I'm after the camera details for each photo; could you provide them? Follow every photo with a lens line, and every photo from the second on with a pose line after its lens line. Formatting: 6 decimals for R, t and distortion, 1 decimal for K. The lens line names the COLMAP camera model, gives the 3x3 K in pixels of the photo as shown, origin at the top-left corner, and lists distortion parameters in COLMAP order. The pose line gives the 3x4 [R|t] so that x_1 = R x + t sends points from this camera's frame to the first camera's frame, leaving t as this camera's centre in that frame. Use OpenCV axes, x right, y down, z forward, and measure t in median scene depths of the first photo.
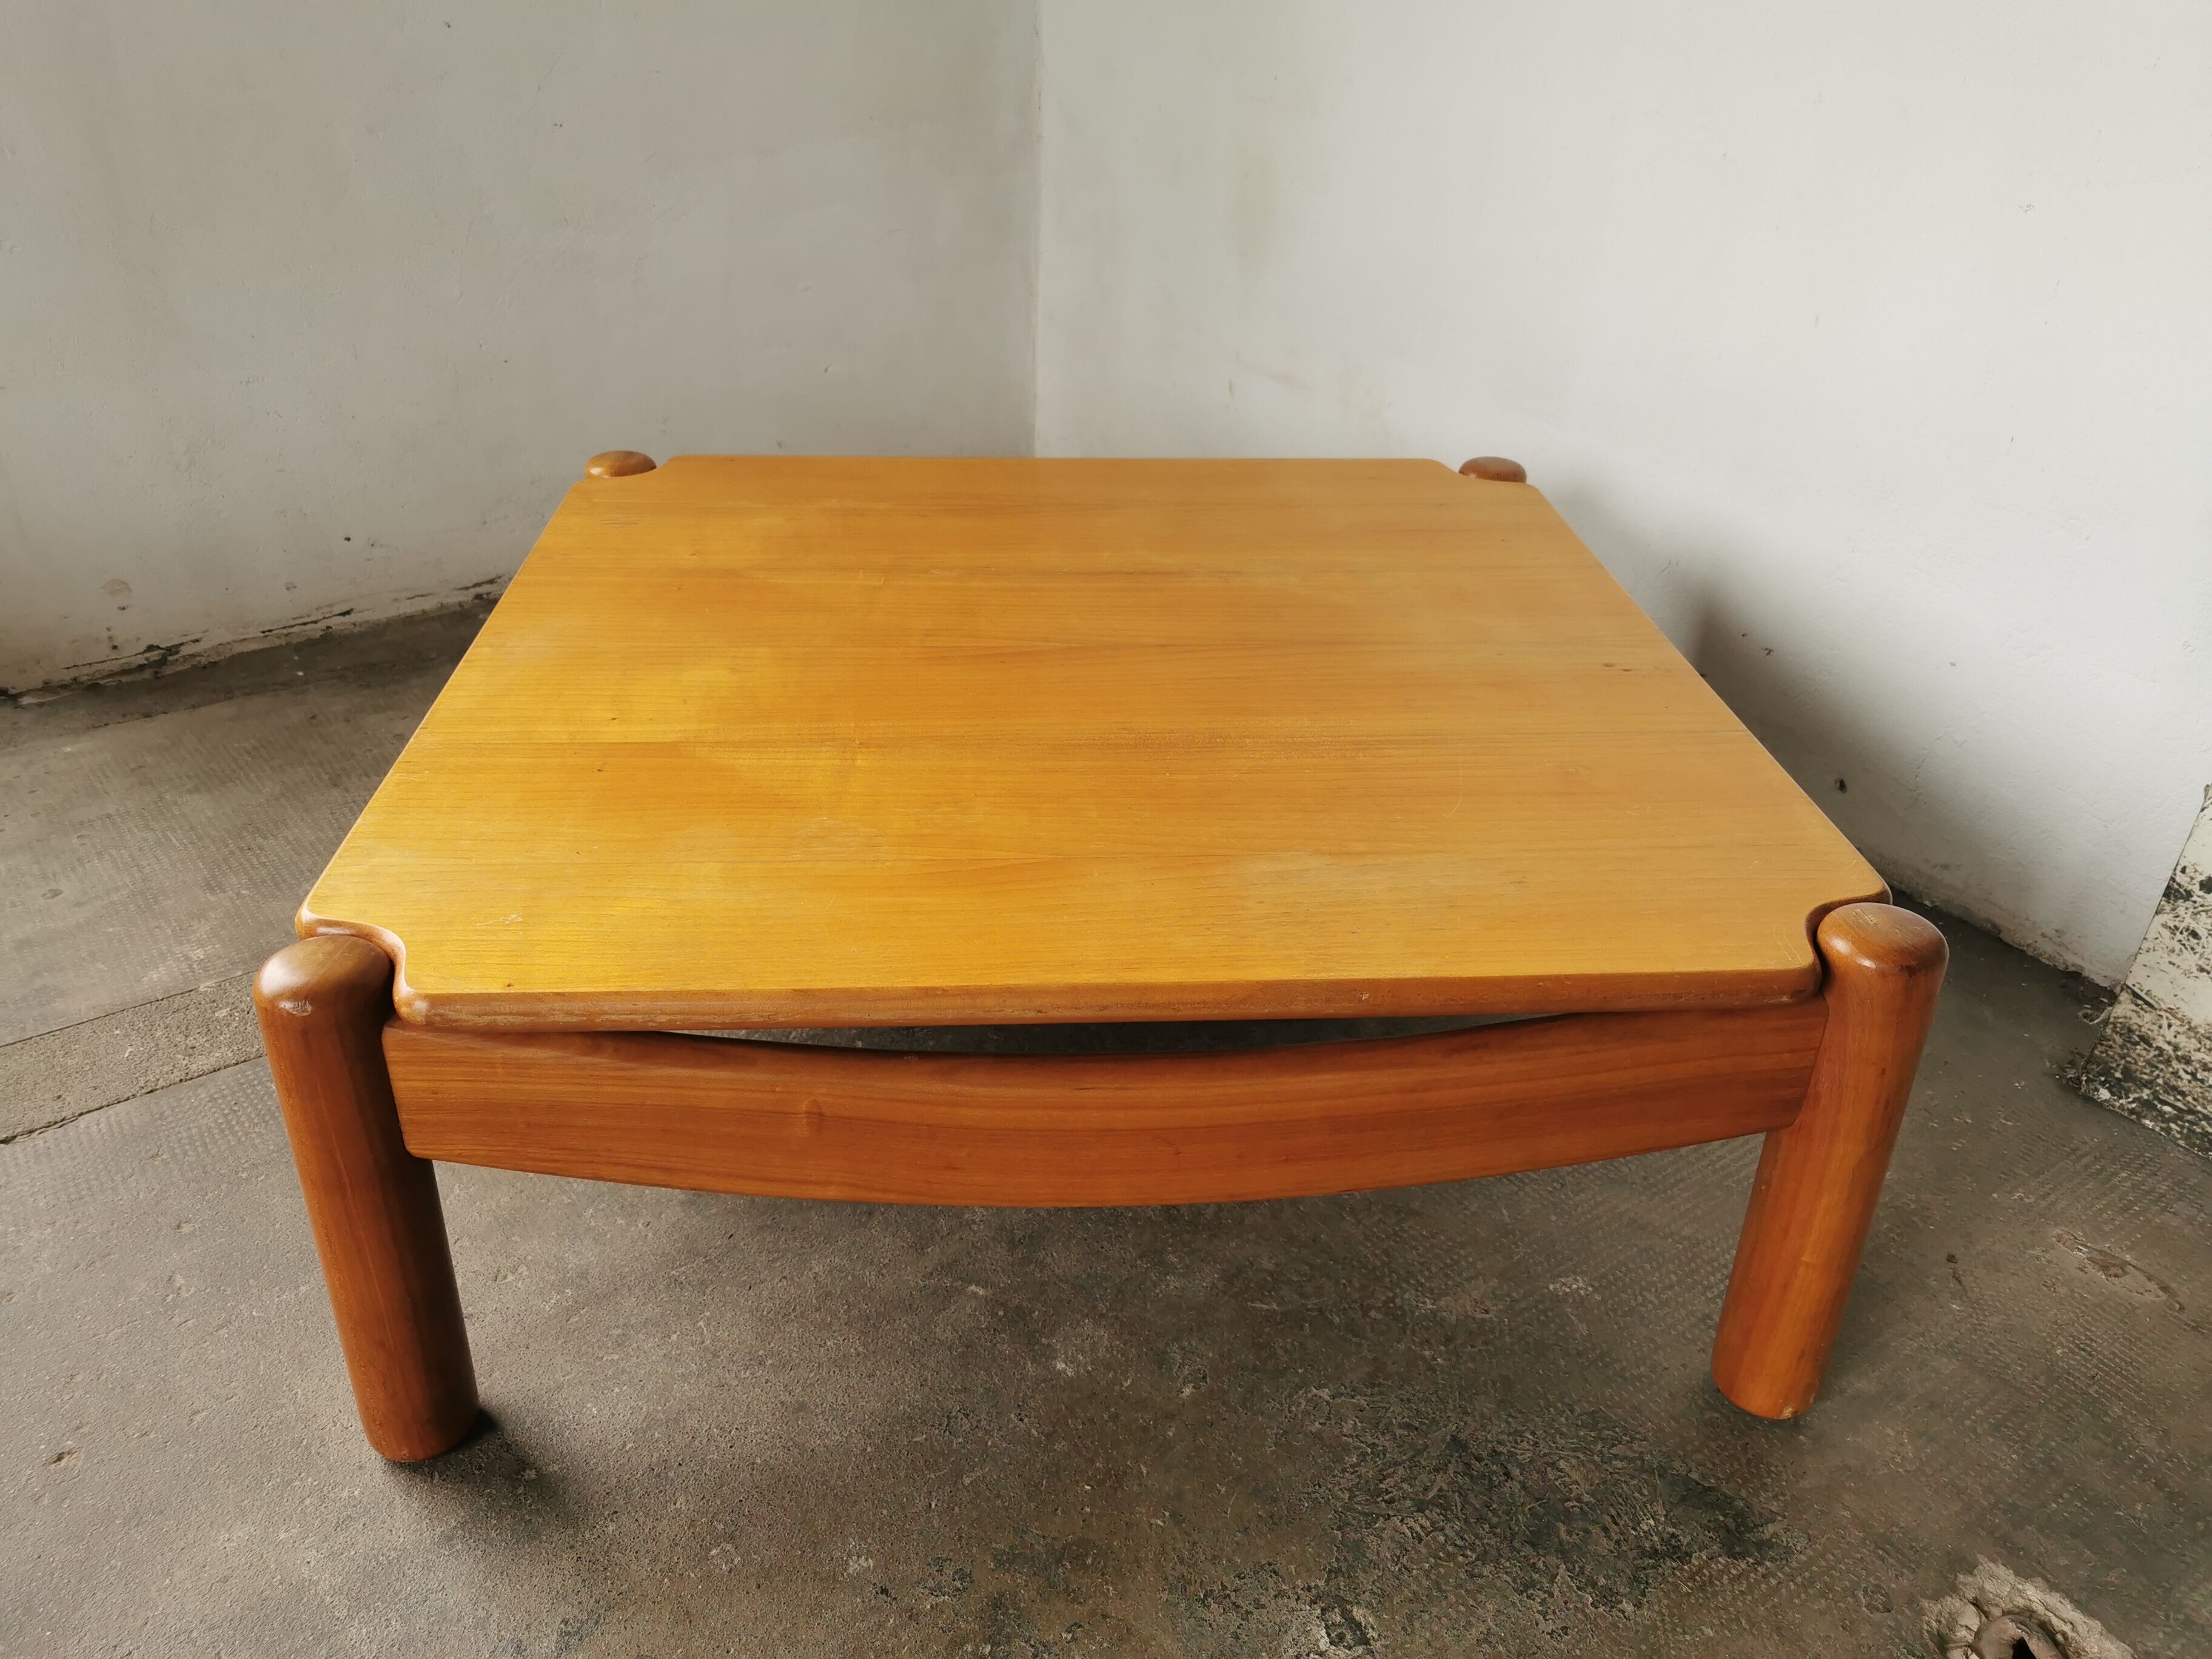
lens RADIAL K [[1726.2, 0, 1098.2], [0, 1726.2, 822.4], [0, 0, 1]] dist [0.058734, -0.094266]
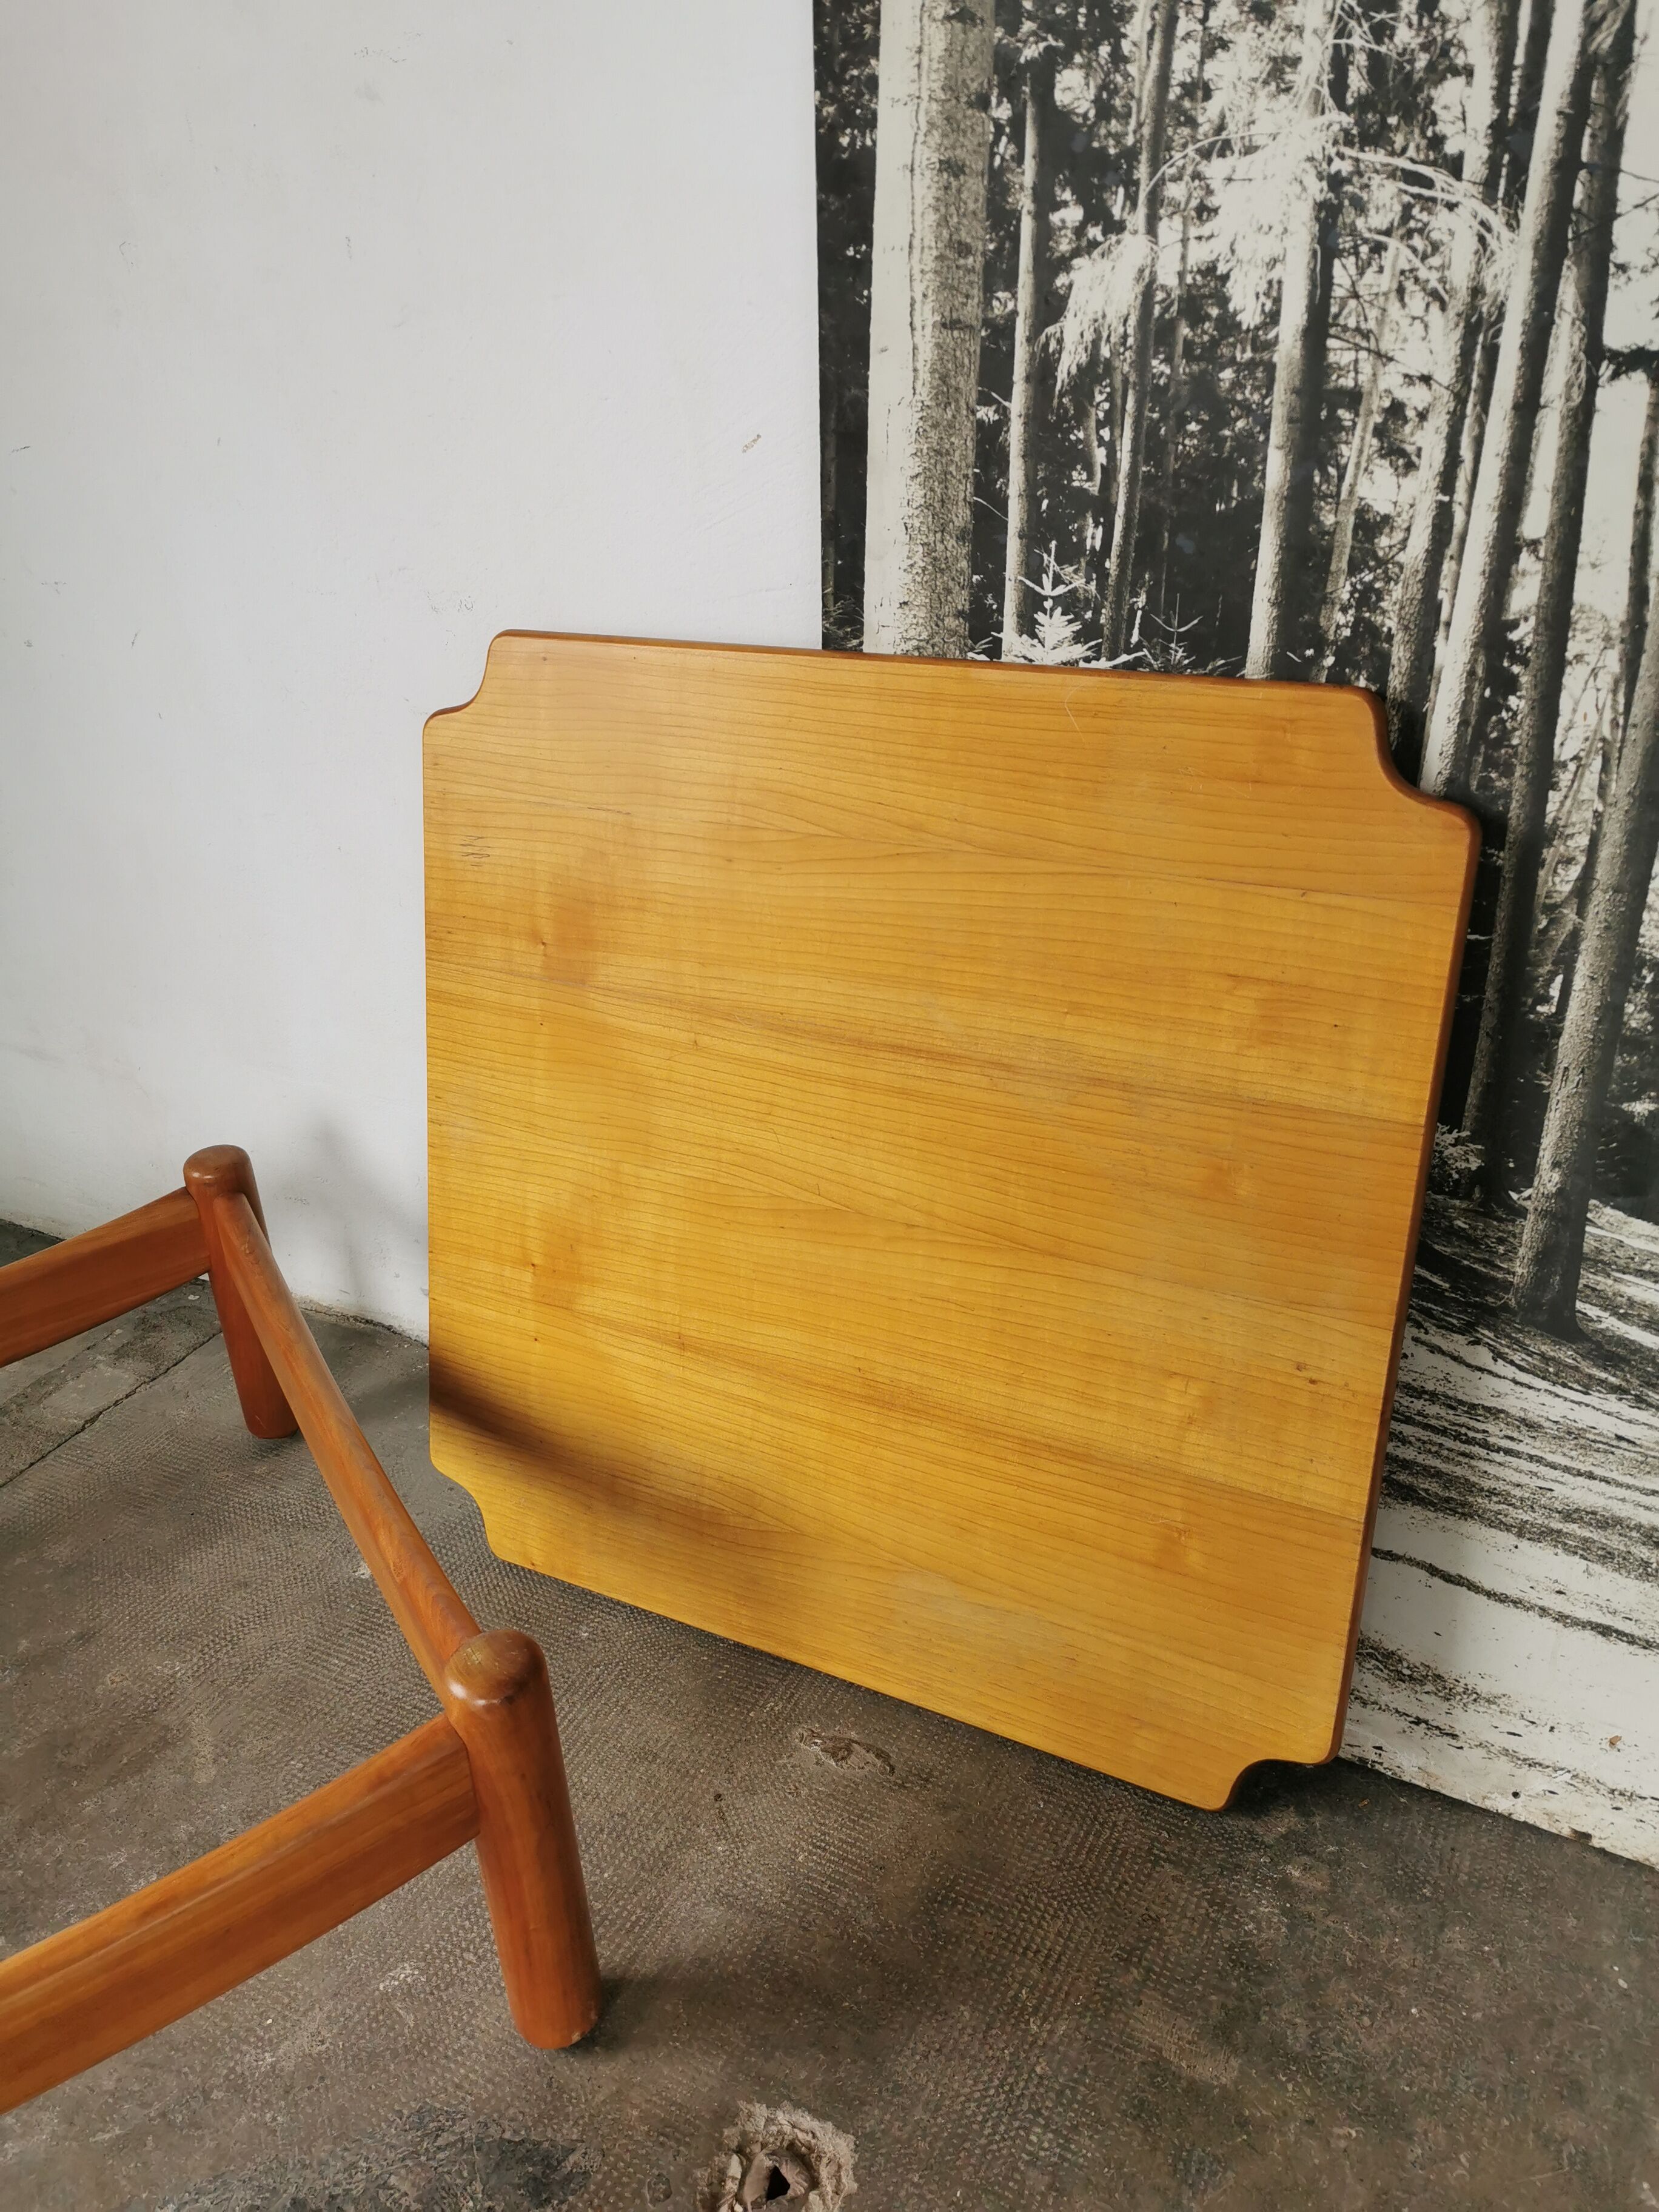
lens RADIAL K [[1726.2, 0, 835.2], [0, 1726.2, 1085.6], [0, 0, 1]] dist [0.058734, -0.094266]
pose [[0.891159, -0.257881, 0.373272, 0.245370], [0.278674, 0.960384, -0.001814, -0.191582], [-0.358017, 0.105638, 0.927720, -0.177593]]
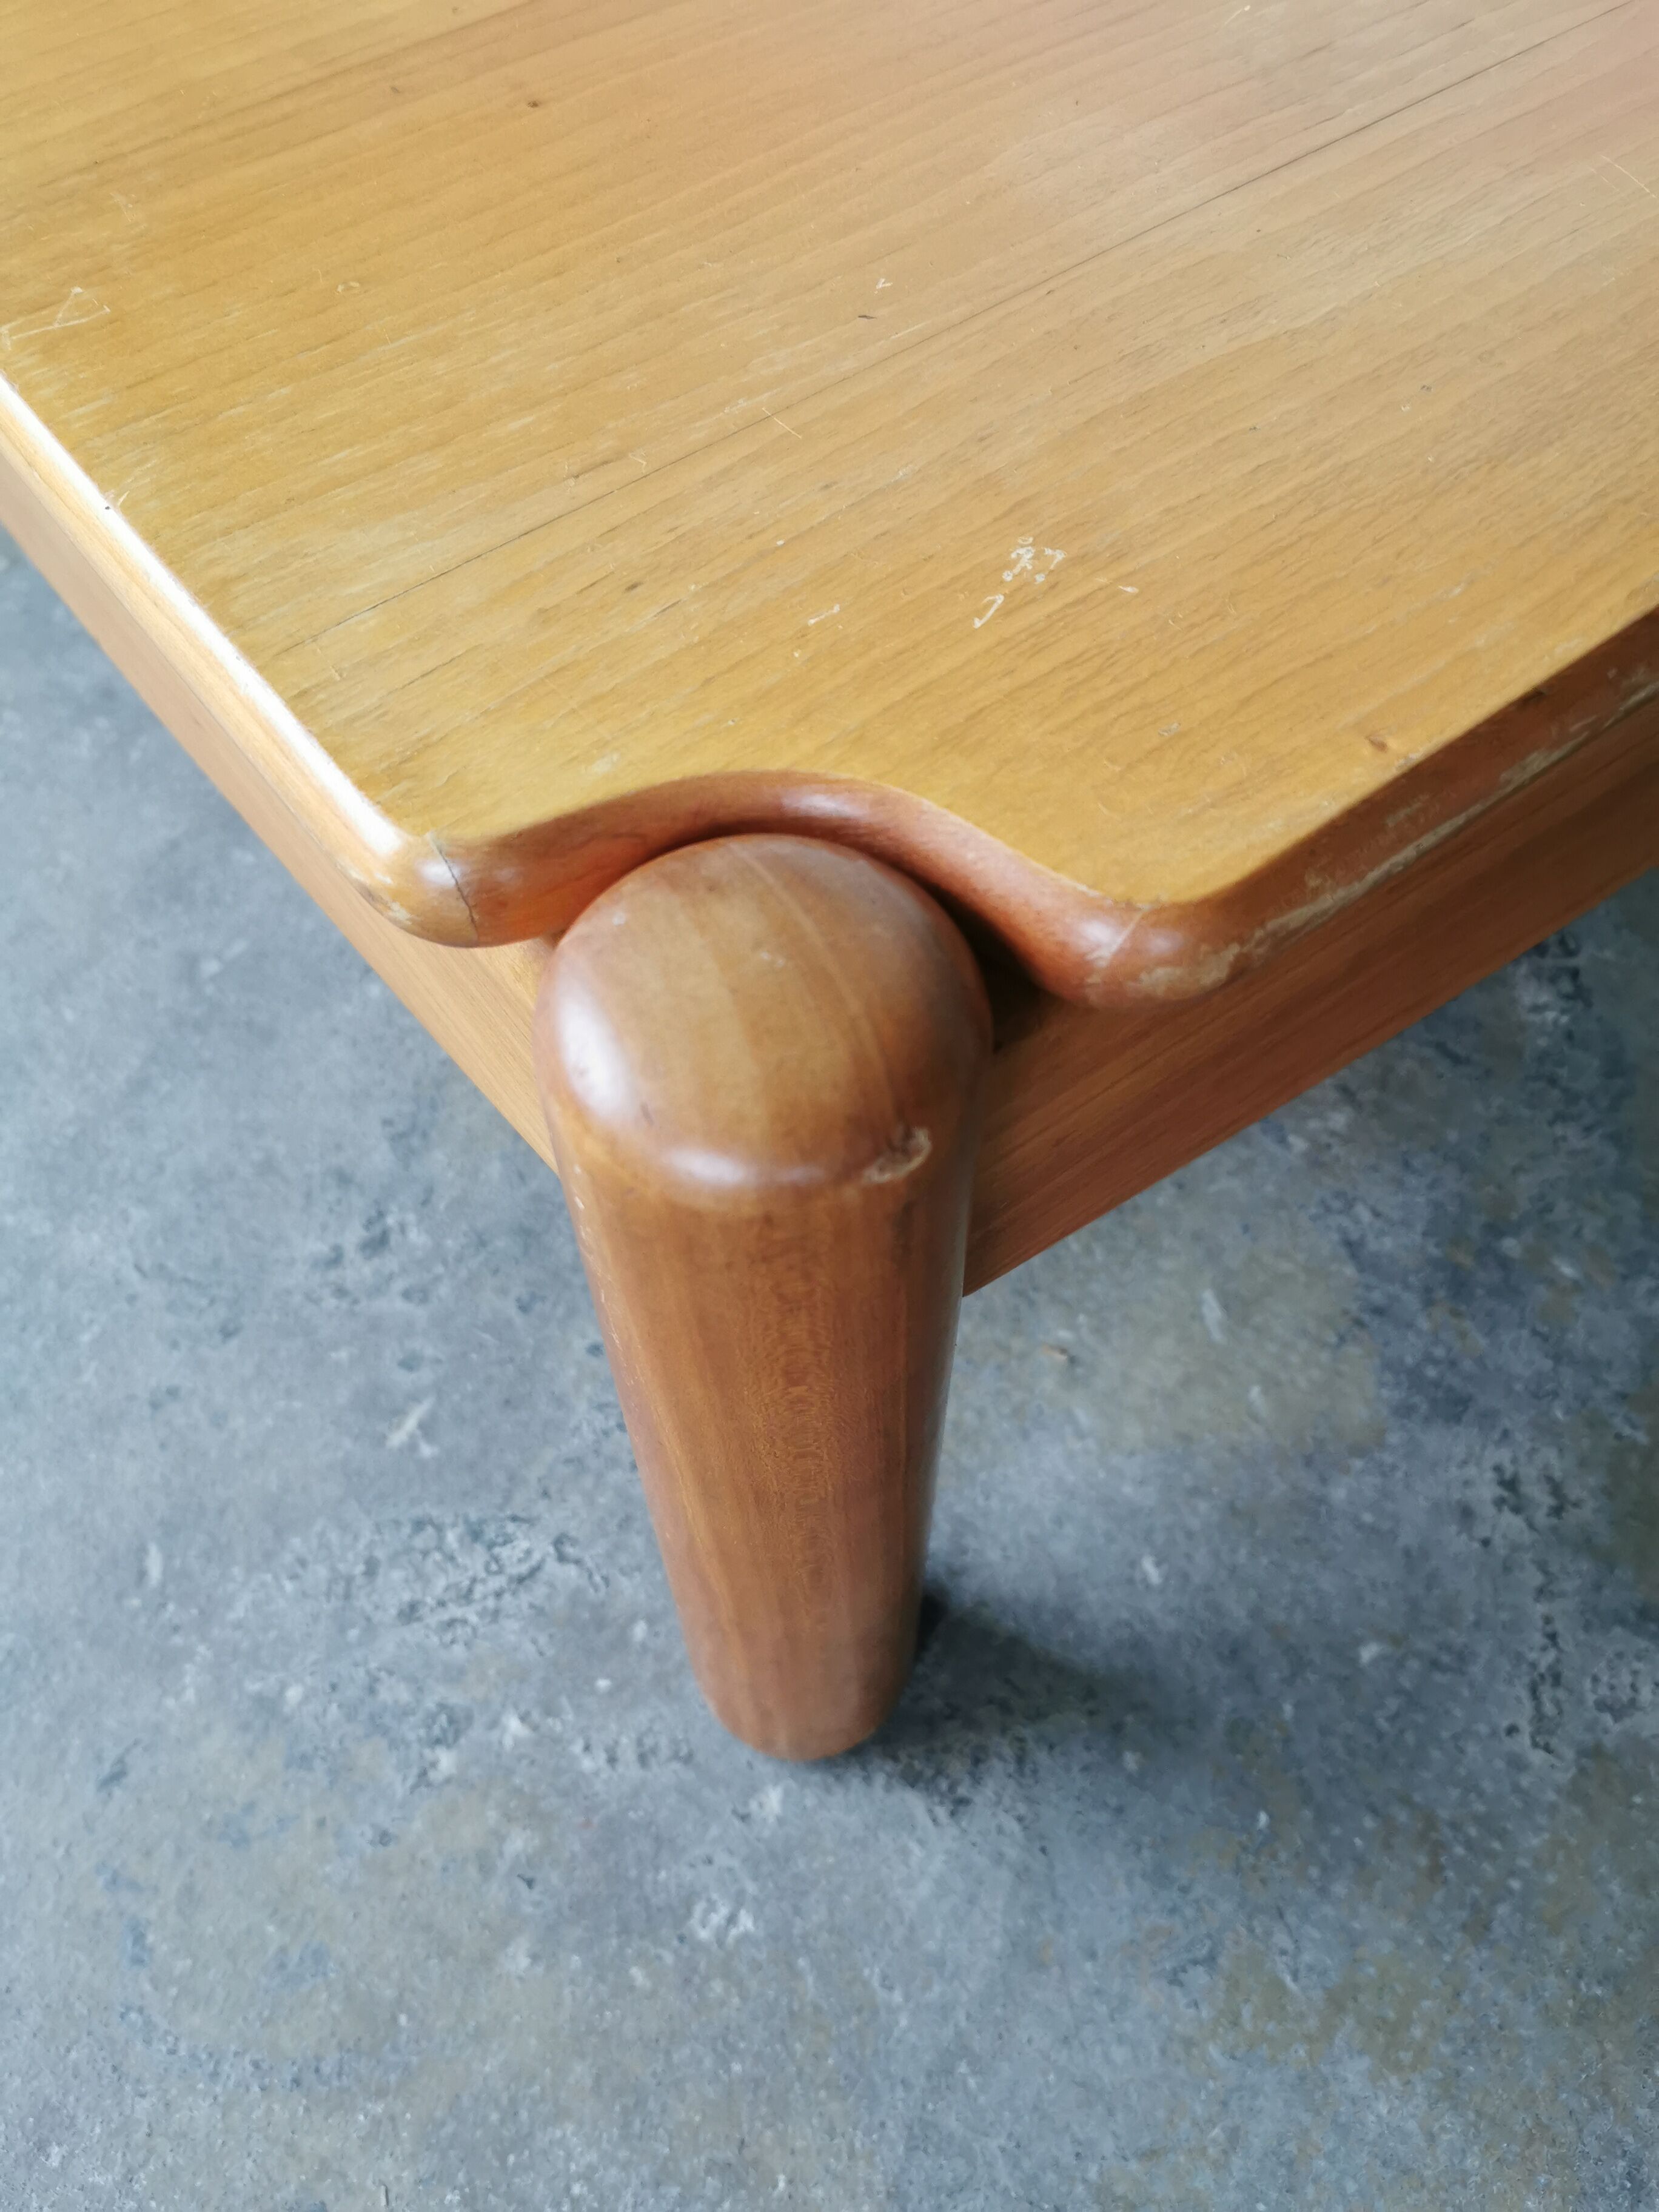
lens RADIAL K [[1726.2, 0, 825.9], [0, 1726.2, 1145.8], [0, 0, 1]] dist [0.058734, -0.094266]
pose [[0.928861, -0.337318, 0.153079, -0.197384], [0.218498, 0.832624, 0.508917, 0.127474], [-0.299124, -0.439266, 0.847095, 0.296558]]
